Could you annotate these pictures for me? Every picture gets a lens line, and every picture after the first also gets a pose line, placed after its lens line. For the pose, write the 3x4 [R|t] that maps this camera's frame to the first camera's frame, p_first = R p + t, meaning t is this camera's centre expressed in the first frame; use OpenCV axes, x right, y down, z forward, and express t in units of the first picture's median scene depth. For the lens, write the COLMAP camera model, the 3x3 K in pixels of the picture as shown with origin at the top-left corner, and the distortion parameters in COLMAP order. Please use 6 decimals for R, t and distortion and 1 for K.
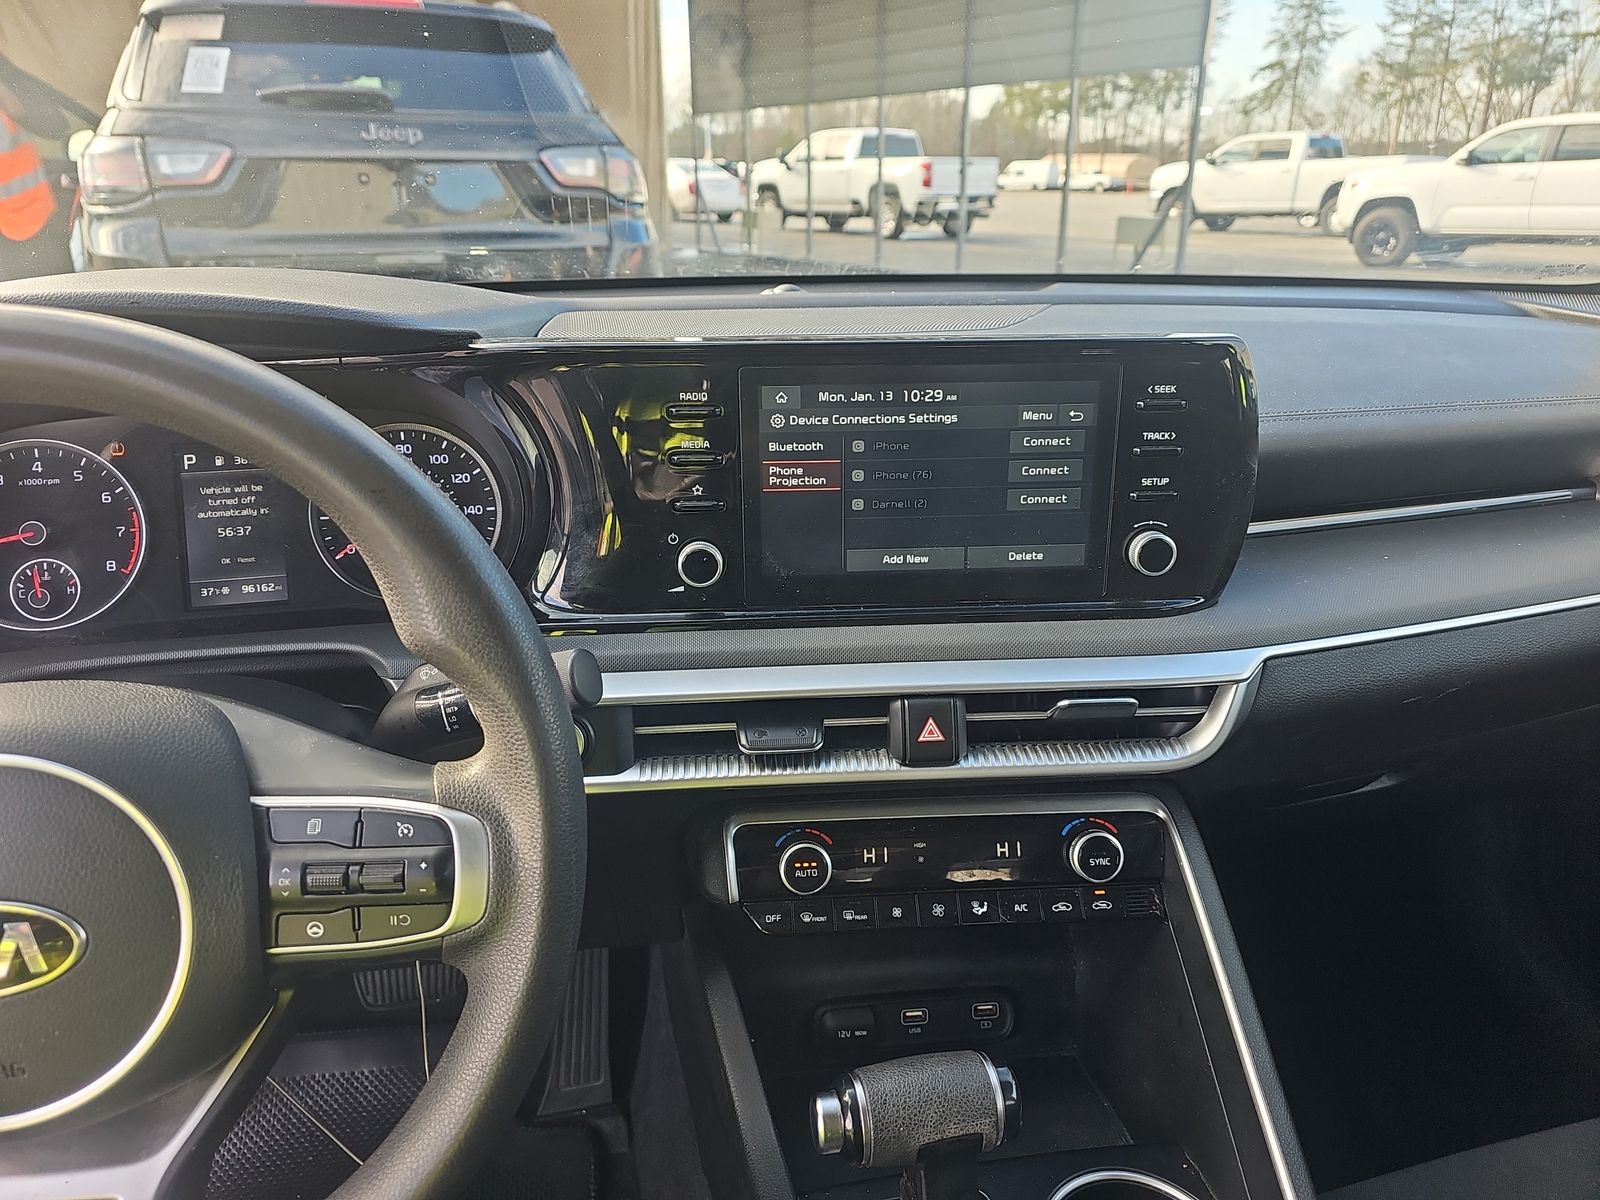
lens RADIAL K [[950.0, 0, 808.8], [0, 950.0, 609.5], [0, 0, 1]] dist [0.043095, -0.048703]
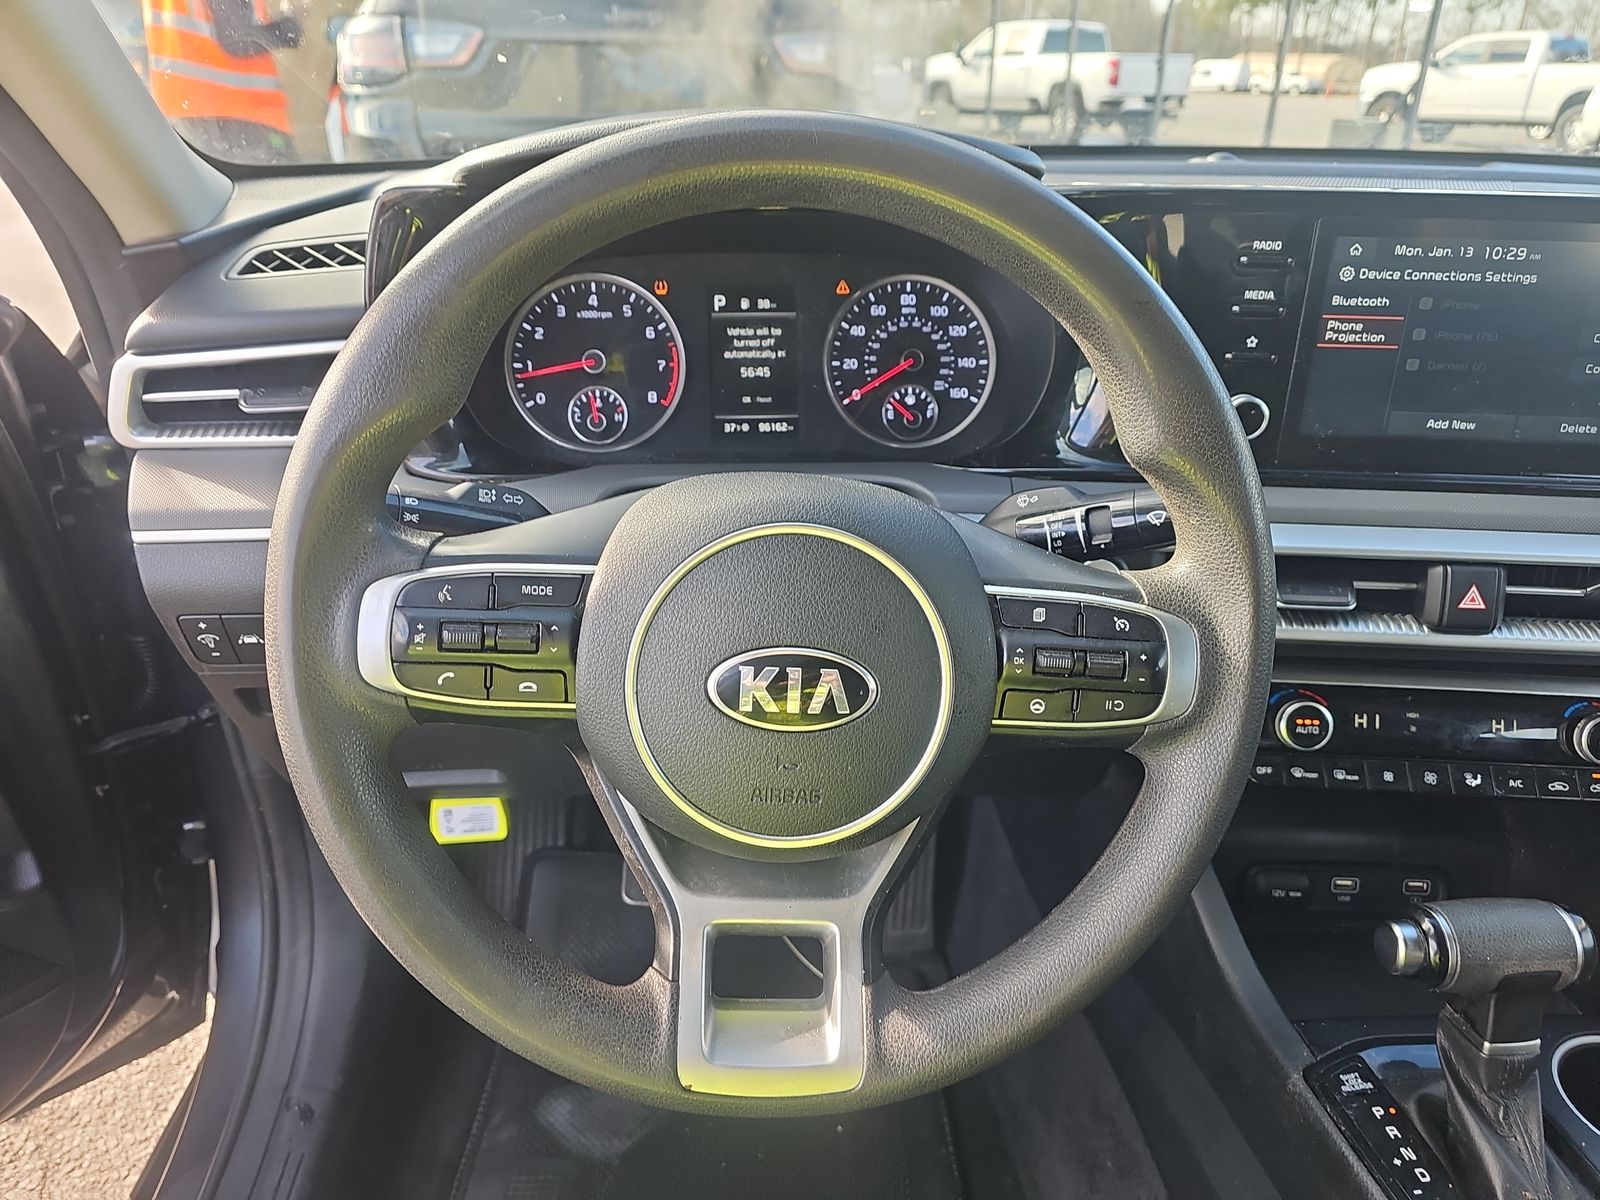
lens RADIAL K [[950.0, 0, 808.8], [0, 950.0, 609.5], [0, 0, 1]] dist [0.043095, -0.048703]
pose [[0.991042, 0.072898, -0.111897, -0.413624], [-0.063407, 0.994262, 0.086158, 0.089995], [0.117536, -0.078291, 0.989978, -0.070653]]
